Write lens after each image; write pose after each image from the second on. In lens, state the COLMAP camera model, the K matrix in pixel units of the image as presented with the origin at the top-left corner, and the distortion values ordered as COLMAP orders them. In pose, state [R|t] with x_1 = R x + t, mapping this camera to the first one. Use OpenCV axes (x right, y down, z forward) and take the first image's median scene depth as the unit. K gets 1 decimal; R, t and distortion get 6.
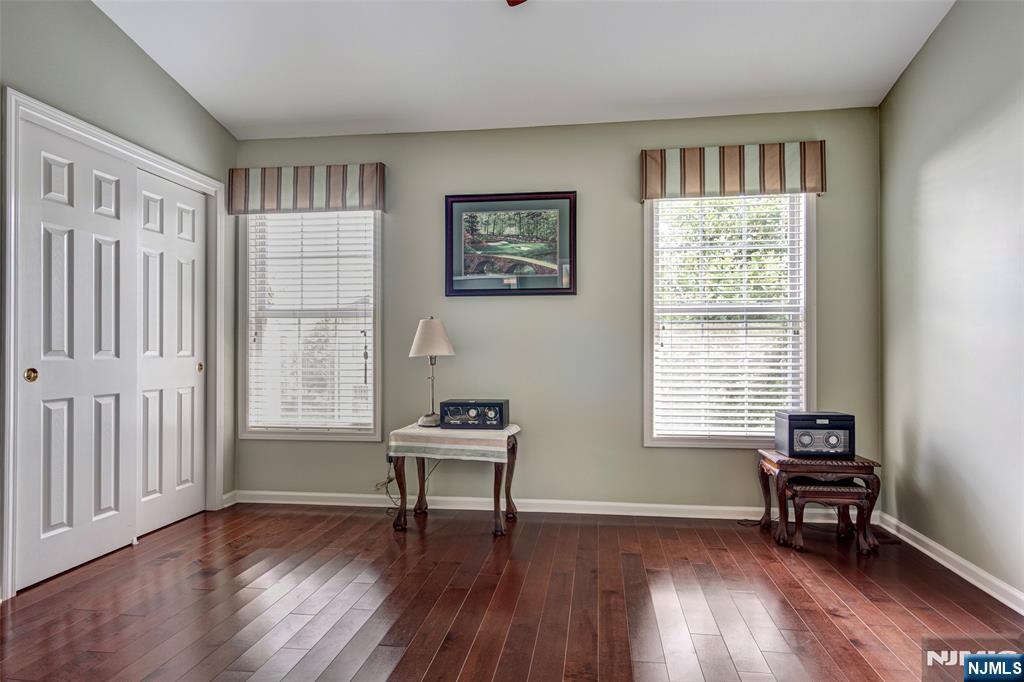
lens RADIAL K [[581.1, 0, 513.2], [0, 581.1, 346.1], [0, 0, 1]] dist [0.017431, 0.002398]
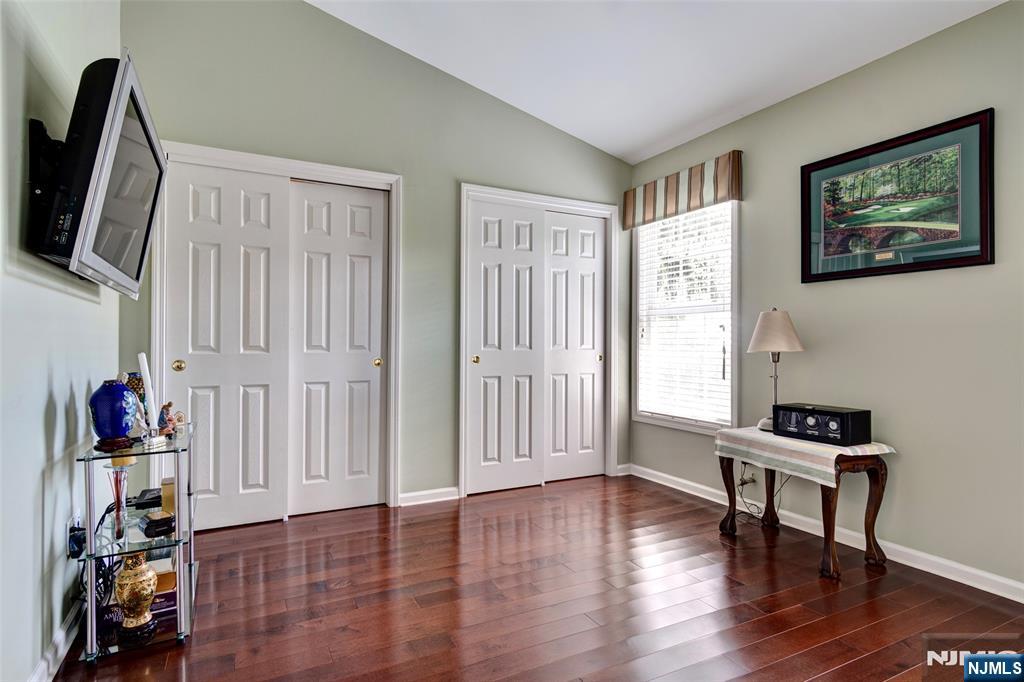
lens RADIAL K [[556.7, 0, 511.9], [0, 556.7, 337.5], [0, 0, 1]] dist [0.004213, 0.000920]
pose [[0.547073, -0.006069, -0.837063, 0.345186], [0.003932, 0.999981, -0.004680, -0.002952], [0.837076, -0.000731, 0.547087, 0.190516]]
